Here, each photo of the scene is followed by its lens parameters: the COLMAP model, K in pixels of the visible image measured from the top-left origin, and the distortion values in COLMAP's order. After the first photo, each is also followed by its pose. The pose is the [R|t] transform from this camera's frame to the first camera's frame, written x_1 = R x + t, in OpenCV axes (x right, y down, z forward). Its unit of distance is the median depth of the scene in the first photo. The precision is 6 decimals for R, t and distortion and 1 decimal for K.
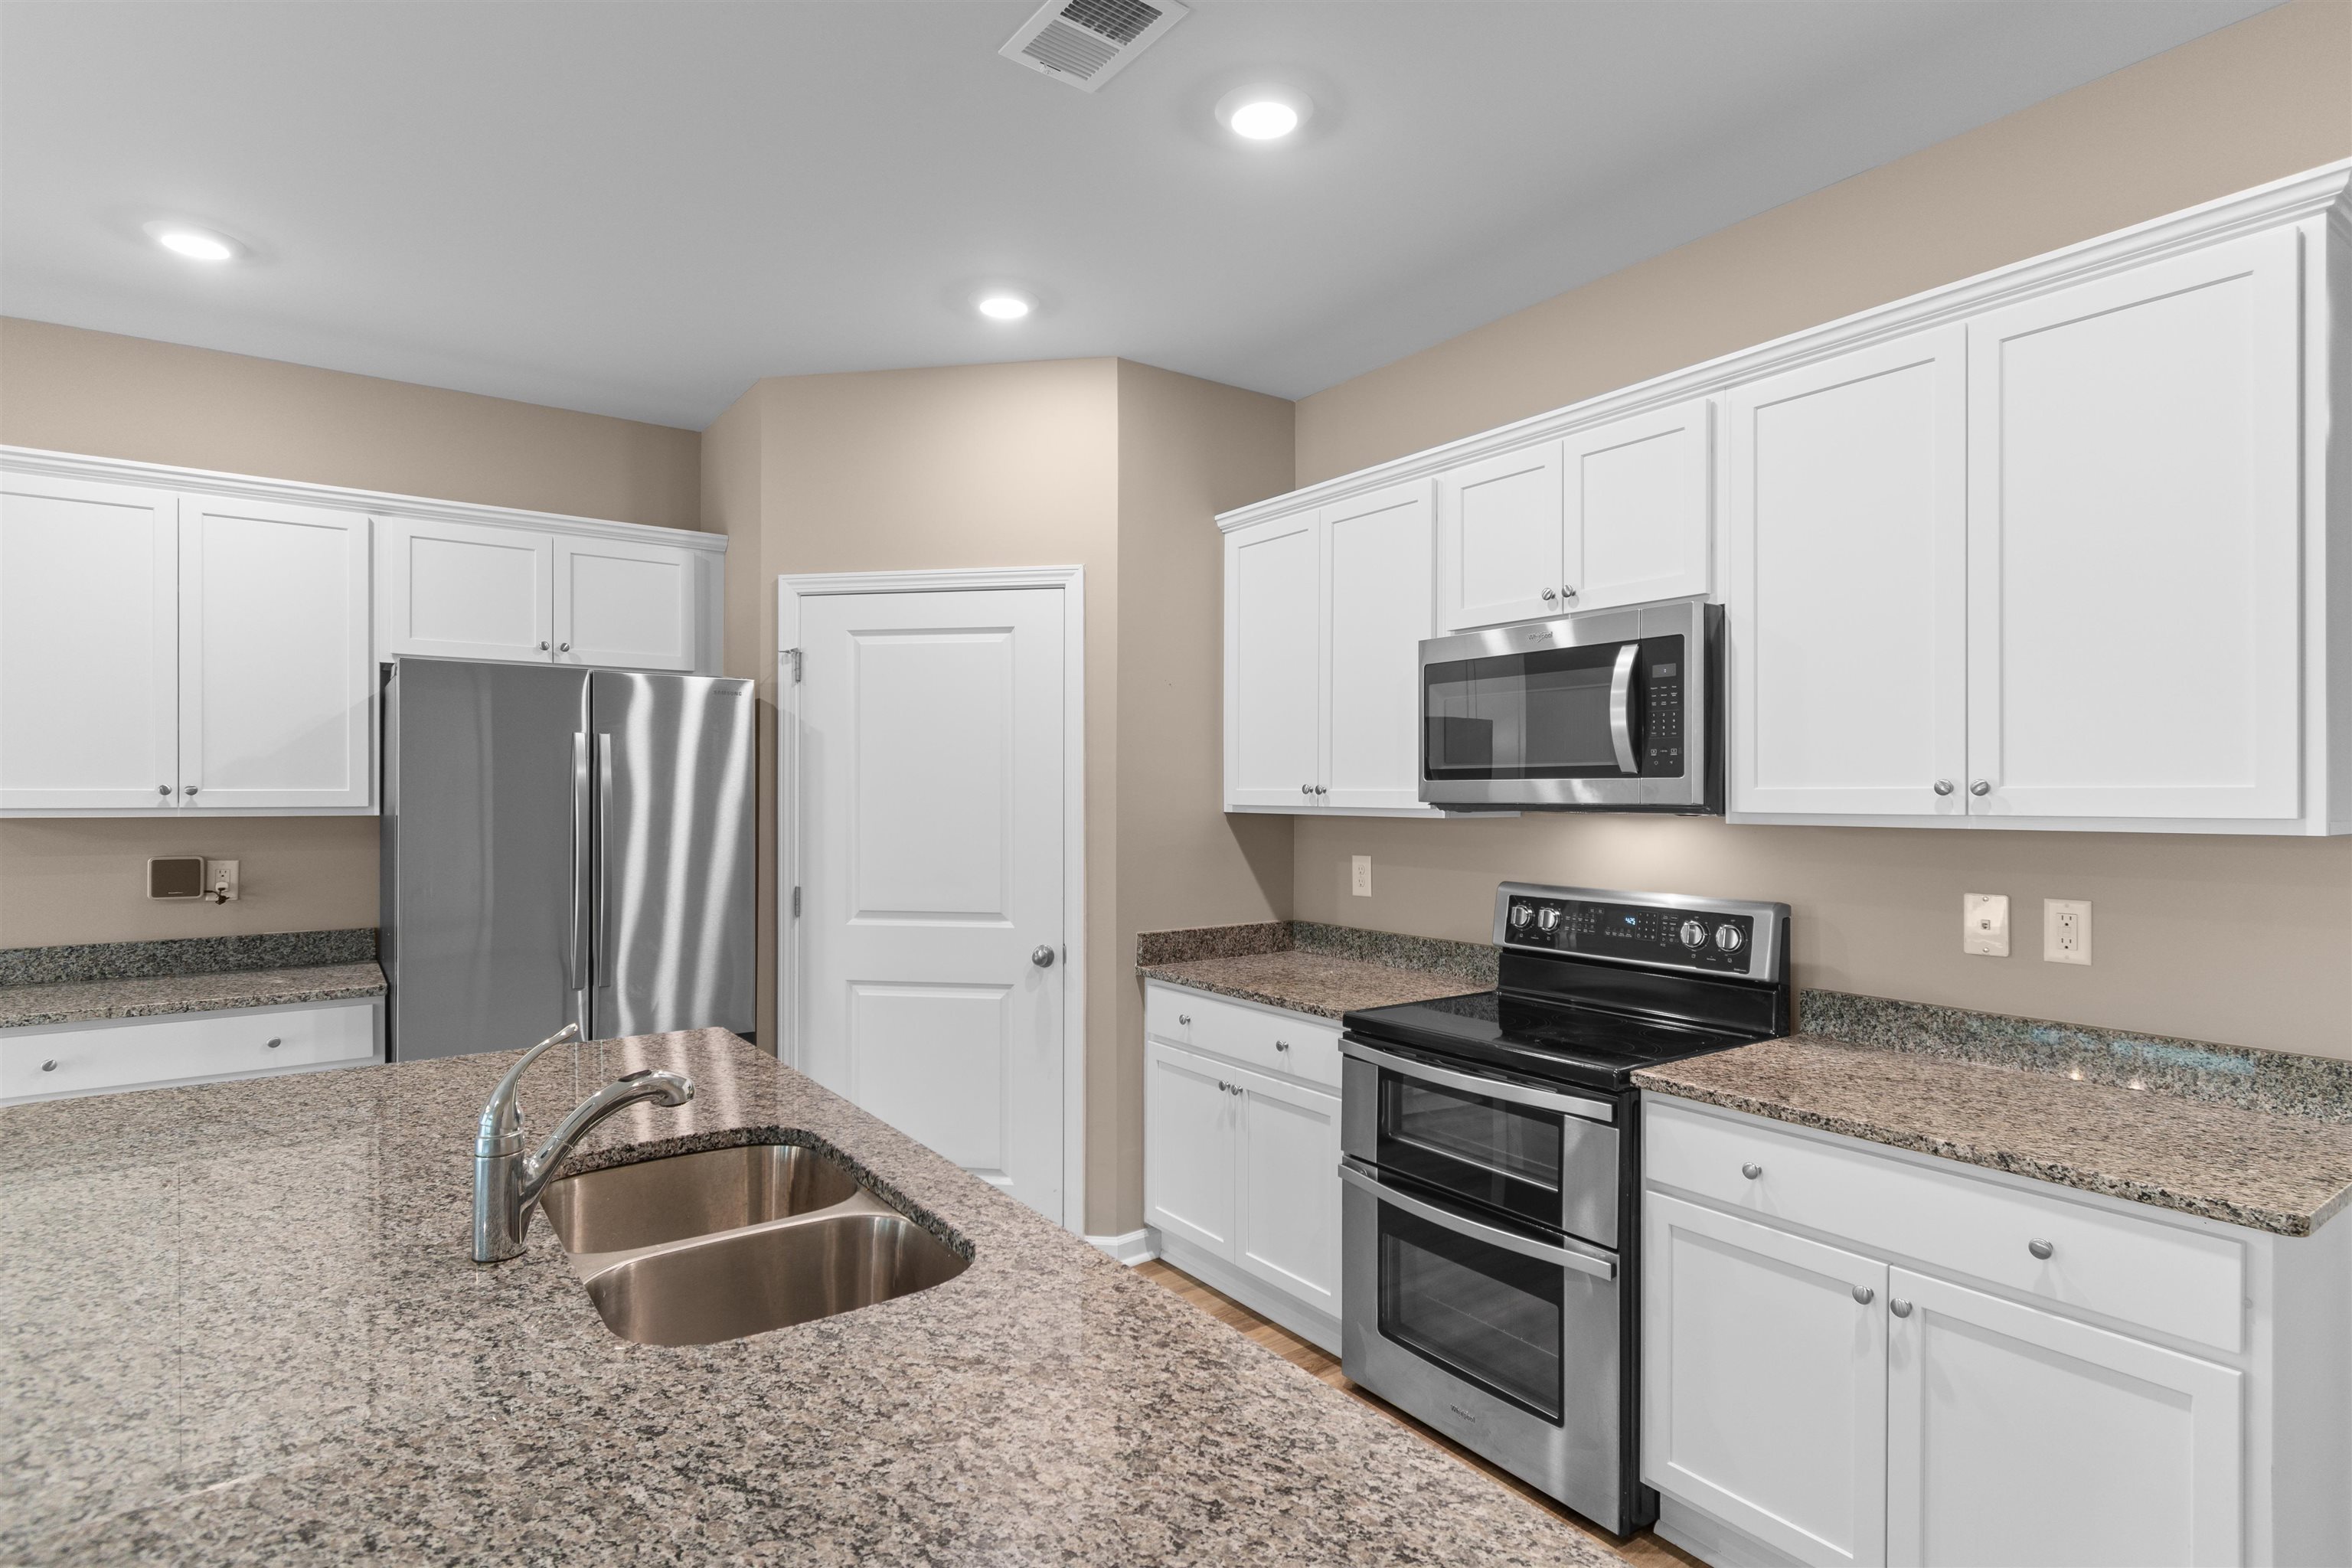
lens RADIAL K [[1185.1, 0, 1199.6], [0, 1185.1, 790.9], [0, 0, 1]] dist [0.003141, -0.001454]
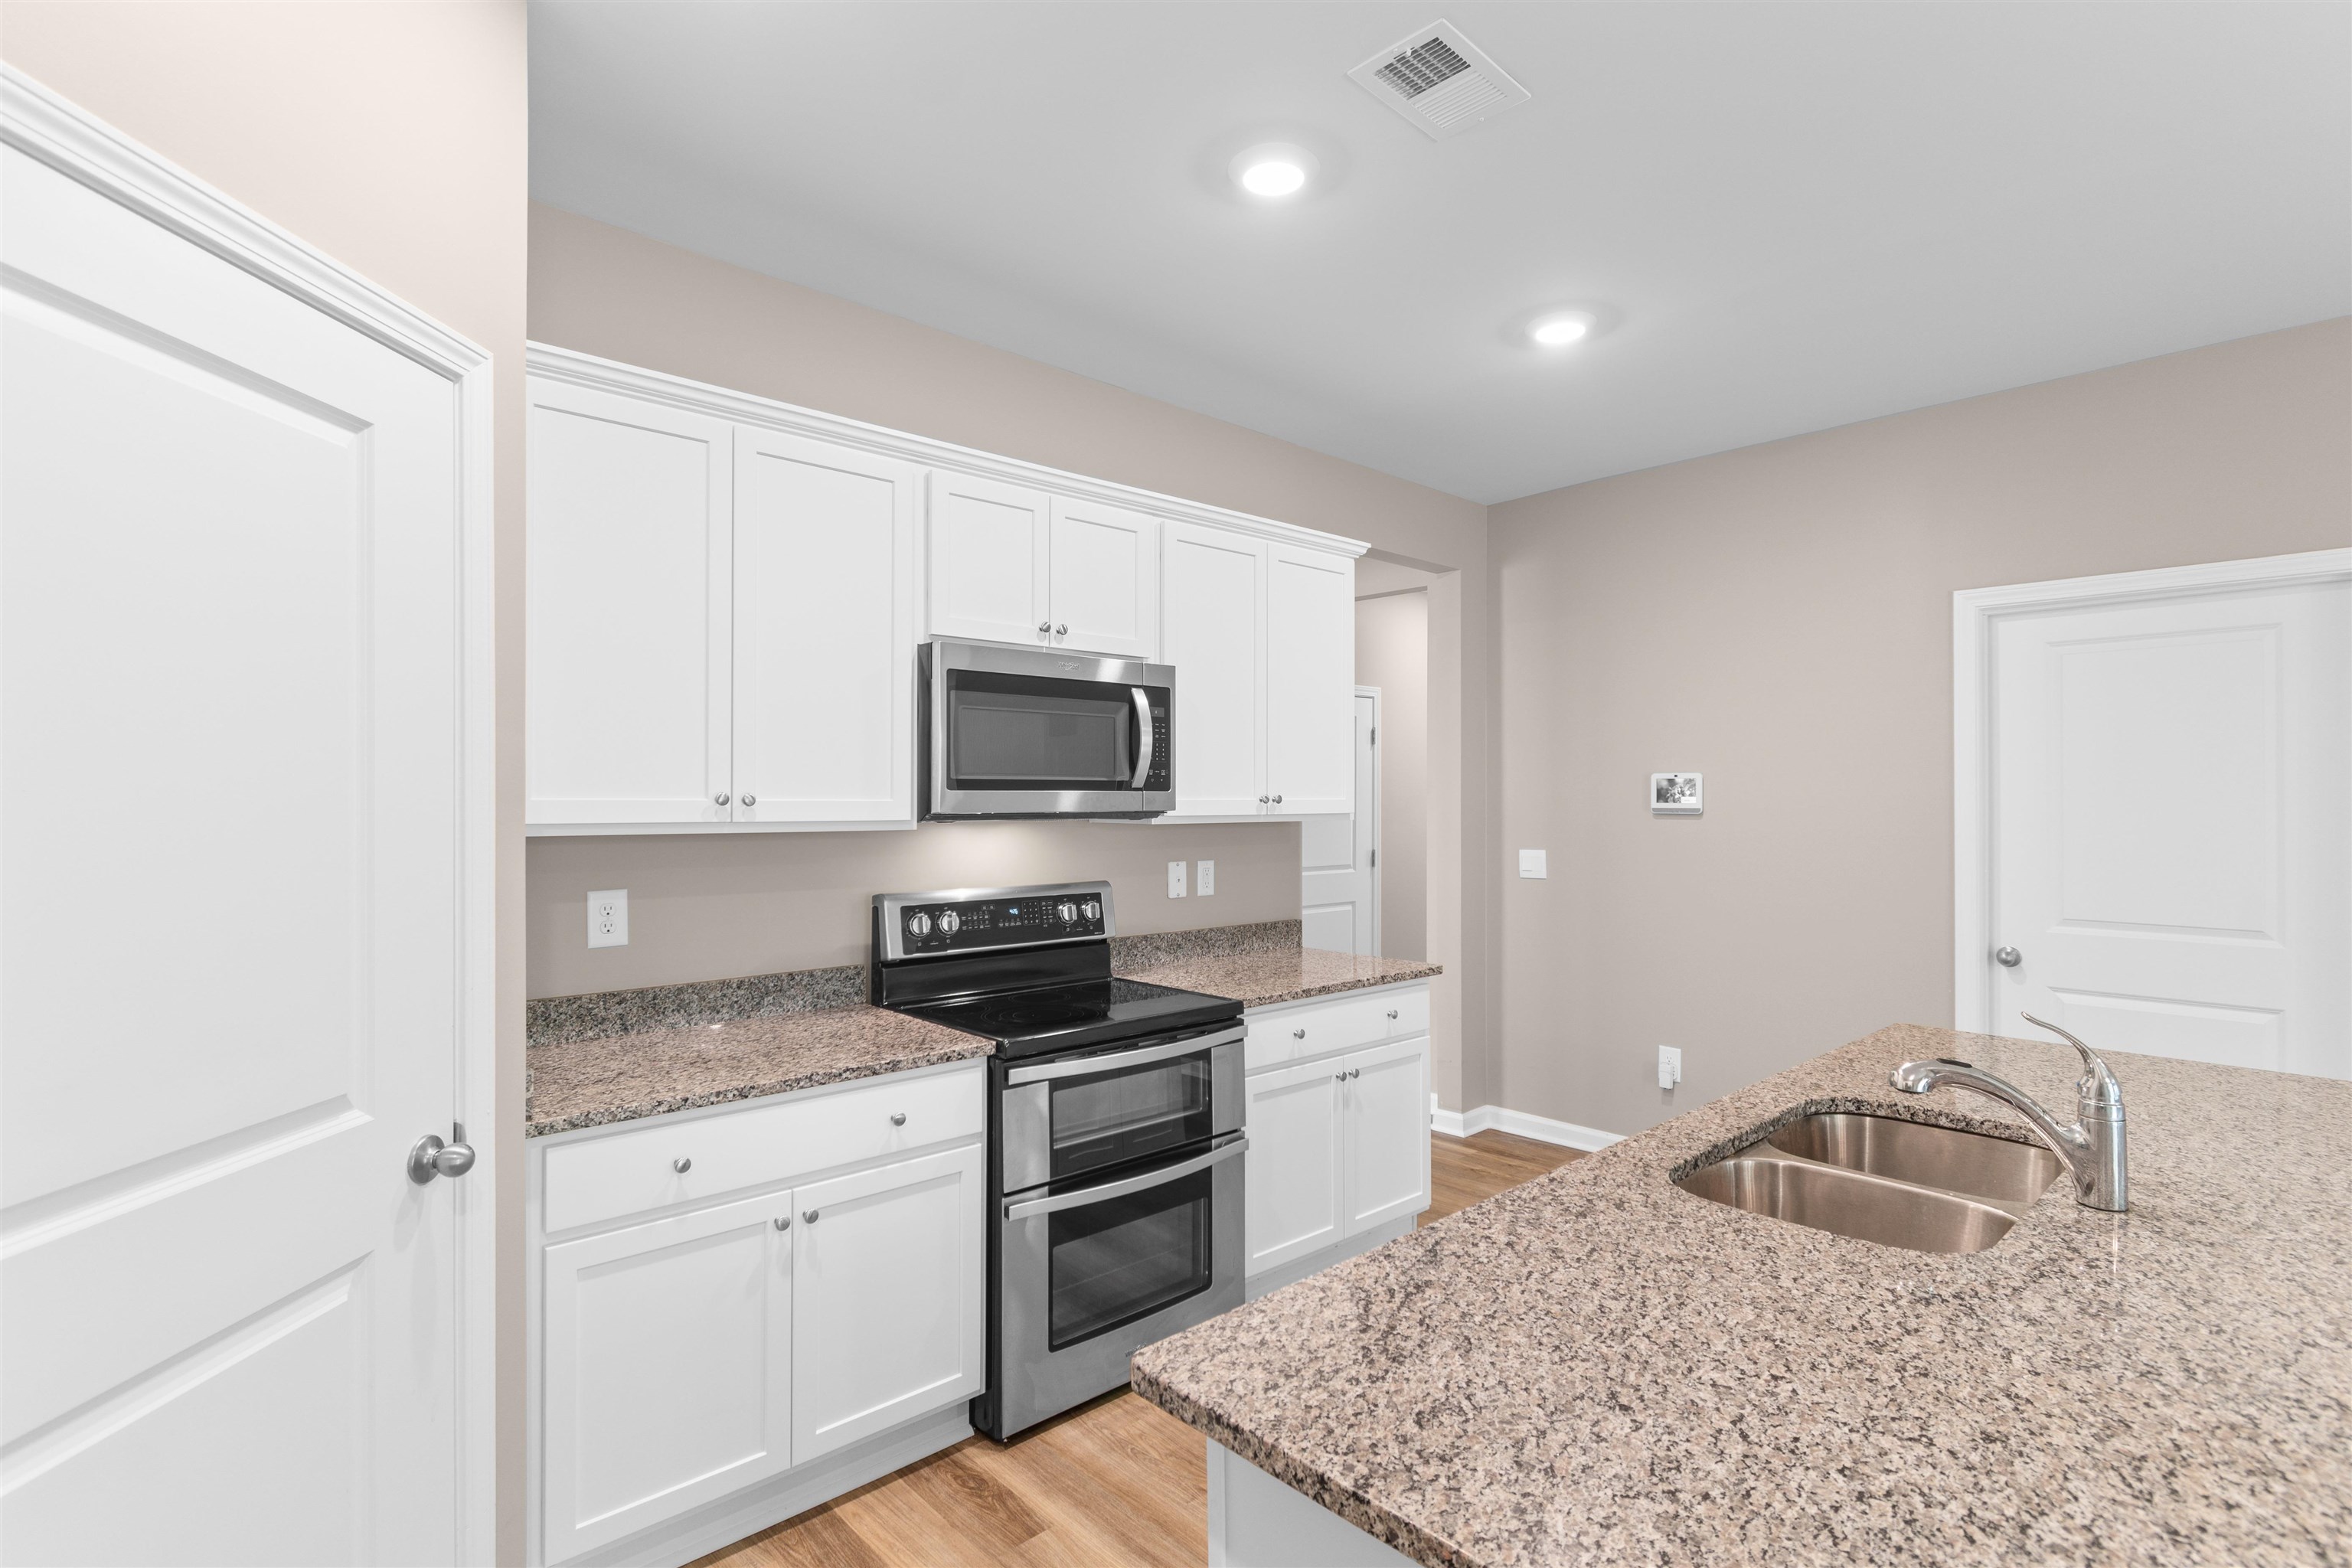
lens RADIAL K [[1111.6, 0, 1179.7], [0, 1111.6, 793.2], [0, 0, 1]] dist [0.002449, -0.000983]
pose [[-0.101849, 0.003768, 0.994793, -0.697422], [-0.002927, 0.999987, -0.004088, -0.003138], [-0.994796, -0.003328, -0.101837, 0.884650]]
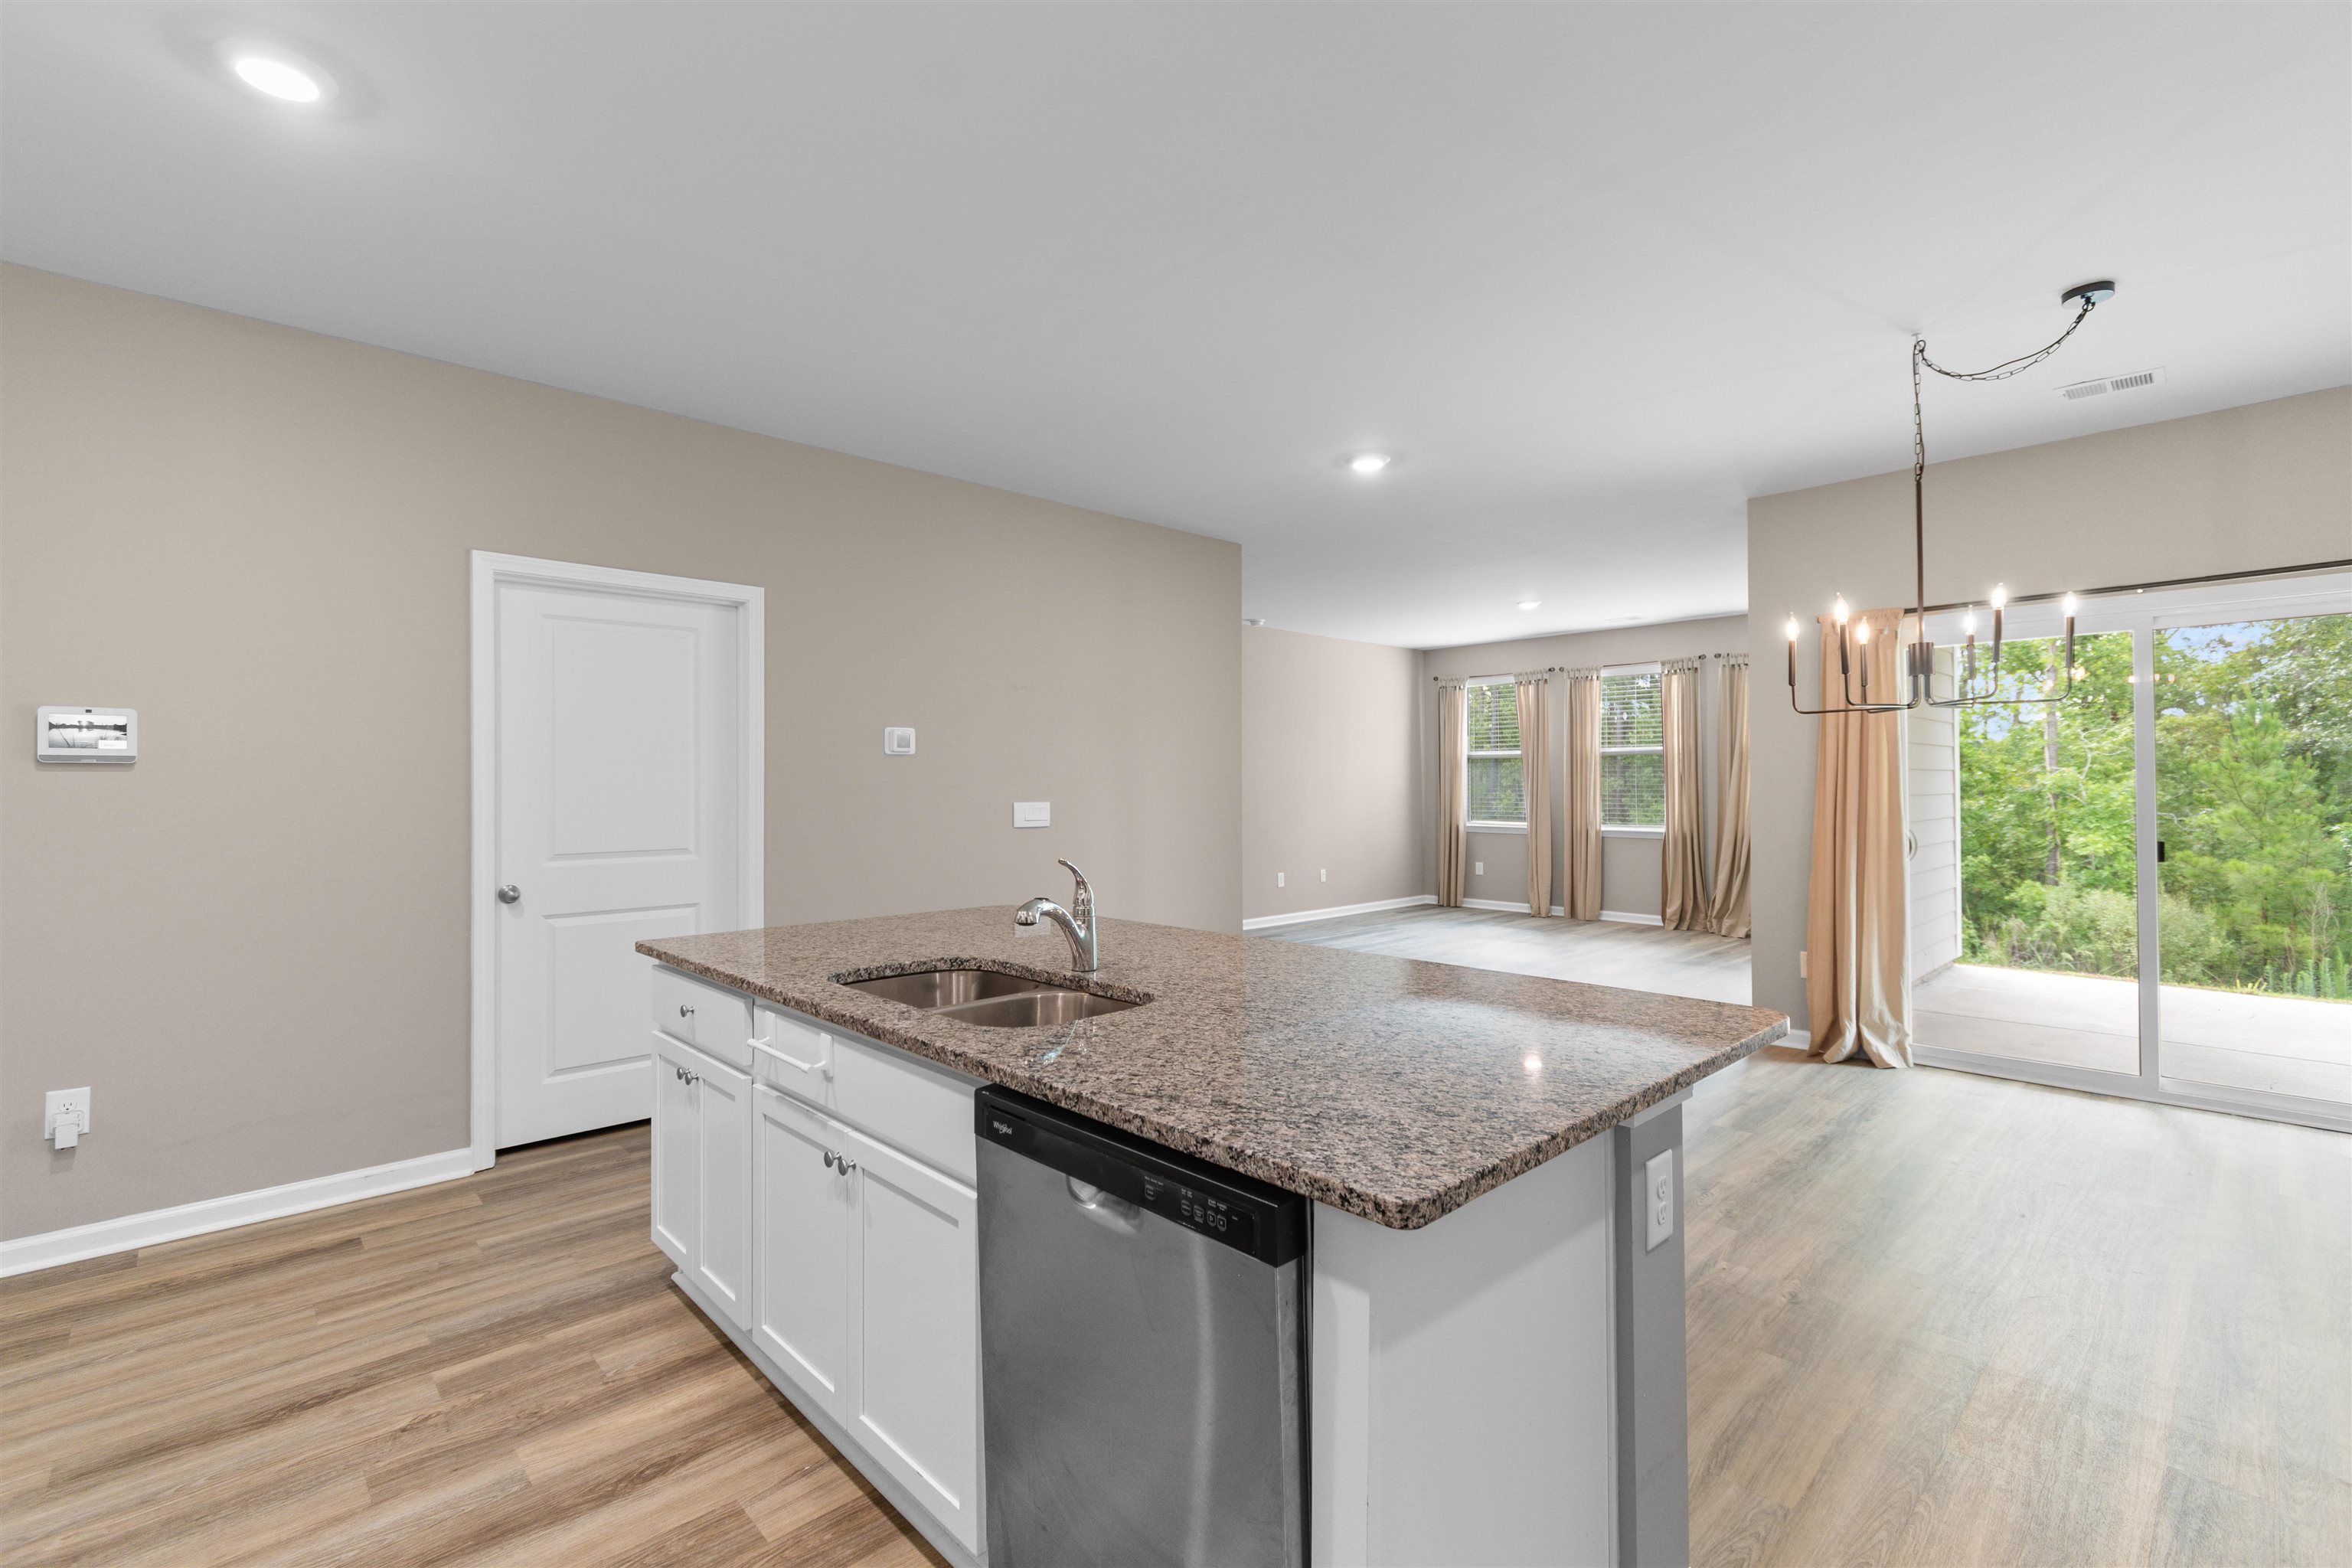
lens RADIAL K [[1036.8, 0, 1176.0], [0, 1036.8, 784.0], [0, 0, 1]] dist [-0.001107, -0.000061]
pose [[-0.993352, 0.002911, -0.115083, -0.236078], [0.003467, 0.999983, -0.004630, 0.043434], [0.115068, -0.004998, -0.993345, 1.179933]]
